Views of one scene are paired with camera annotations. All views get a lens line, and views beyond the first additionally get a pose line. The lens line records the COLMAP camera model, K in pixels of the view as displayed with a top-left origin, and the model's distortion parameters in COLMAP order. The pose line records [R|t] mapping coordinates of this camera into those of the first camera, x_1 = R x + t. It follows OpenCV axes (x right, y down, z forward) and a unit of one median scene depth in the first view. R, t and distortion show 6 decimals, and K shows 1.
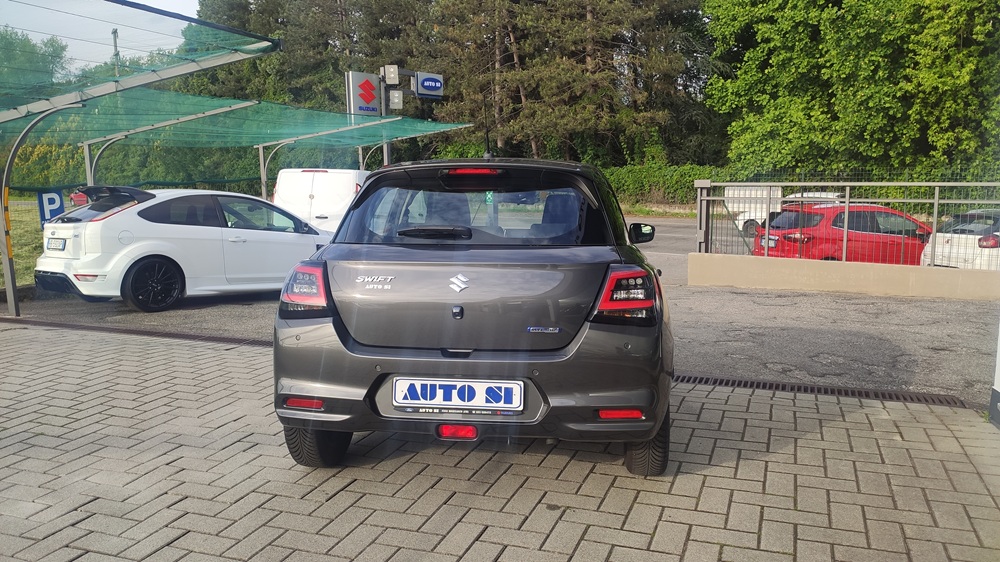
lens RADIAL K [[740.2, 0, 500.0], [0, 740.2, 281.0], [0, 0, 1]] dist [0.090595, -0.115017]
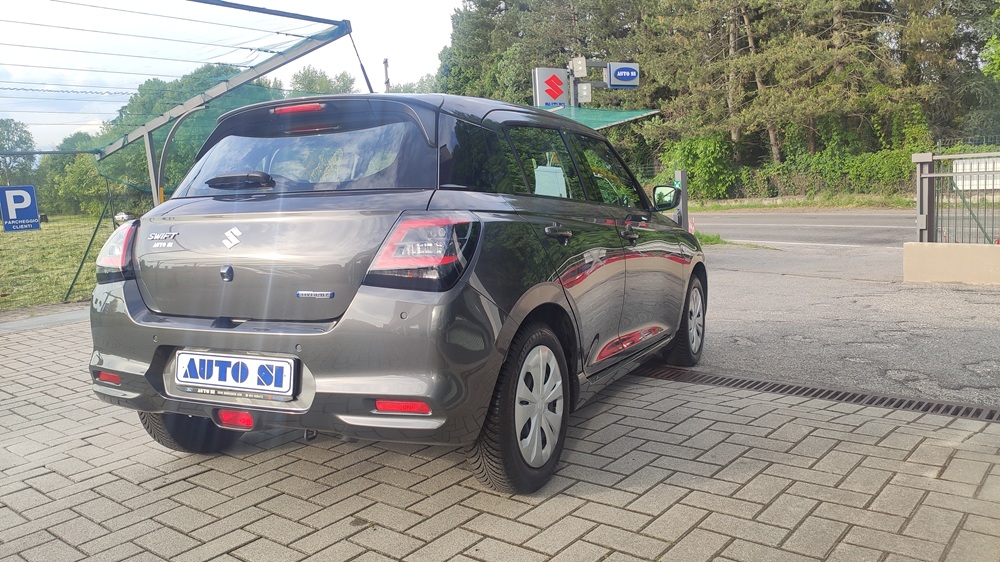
lens RADIAL K [[740.2, 0, 500.0], [0, 740.2, 281.0], [0, 0, 1]] dist [0.090595, -0.115017]
pose [[0.944428, 0.001190, -0.328717, 0.104920], [-0.003366, 0.999976, -0.006052, 0.011487], [0.328702, 0.006822, 0.944409, 0.065877]]
